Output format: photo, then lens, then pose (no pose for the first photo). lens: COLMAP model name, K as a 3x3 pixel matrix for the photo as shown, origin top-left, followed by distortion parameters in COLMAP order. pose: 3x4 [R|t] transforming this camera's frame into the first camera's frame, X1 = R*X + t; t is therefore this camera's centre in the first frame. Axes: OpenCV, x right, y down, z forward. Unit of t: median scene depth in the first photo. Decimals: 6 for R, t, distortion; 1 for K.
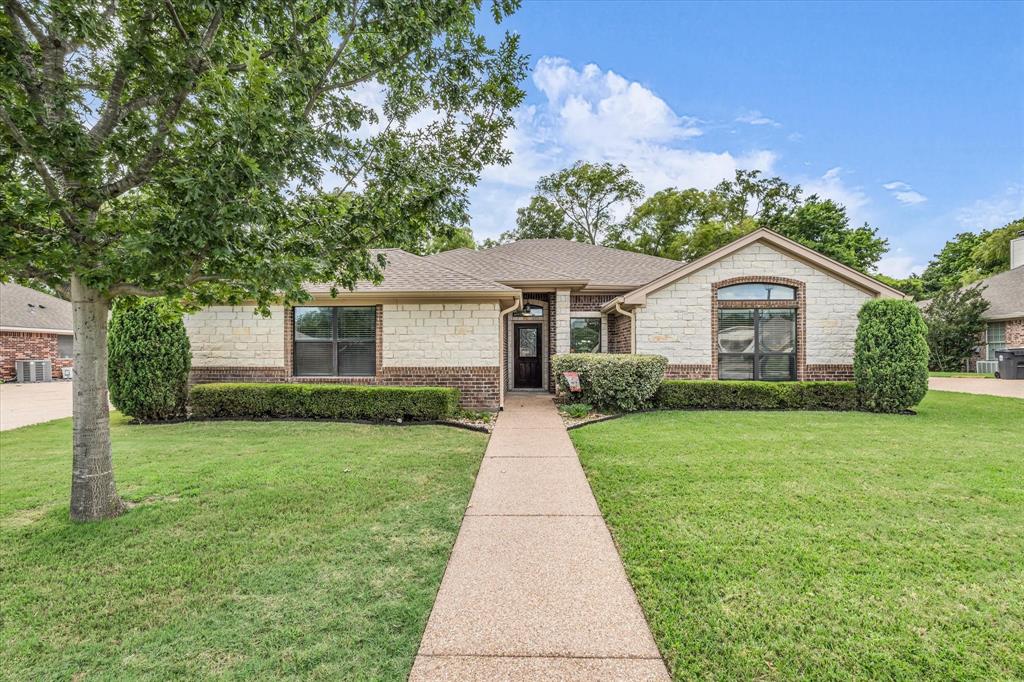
lens RADIAL K [[434.0, 0, 512.3], [0, 434.0, 345.8], [0, 0, 1]] dist [-0.001693, -0.000140]
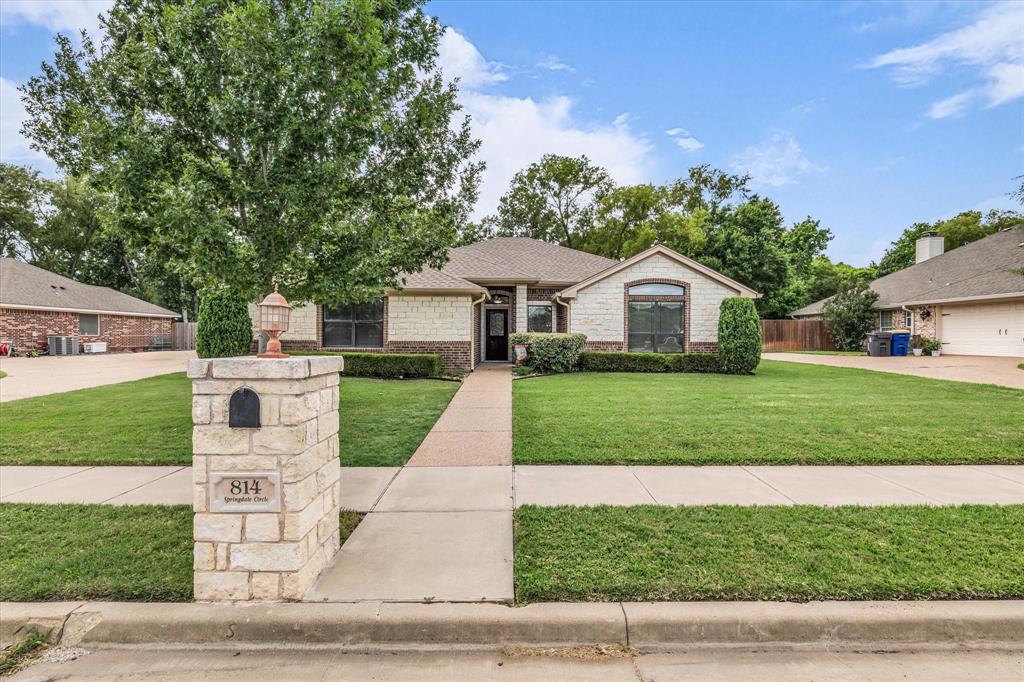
lens RADIAL K [[447.1, 0, 511.2], [0, 447.1, 332.8], [0, 0, 1]] dist [-0.000152, -0.000150]
pose [[0.999308, 0.008047, 0.036302, 0.044352], [-0.008494, 0.999890, 0.012157, 0.001627], [-0.036200, -0.012457, 0.999267, -0.427813]]
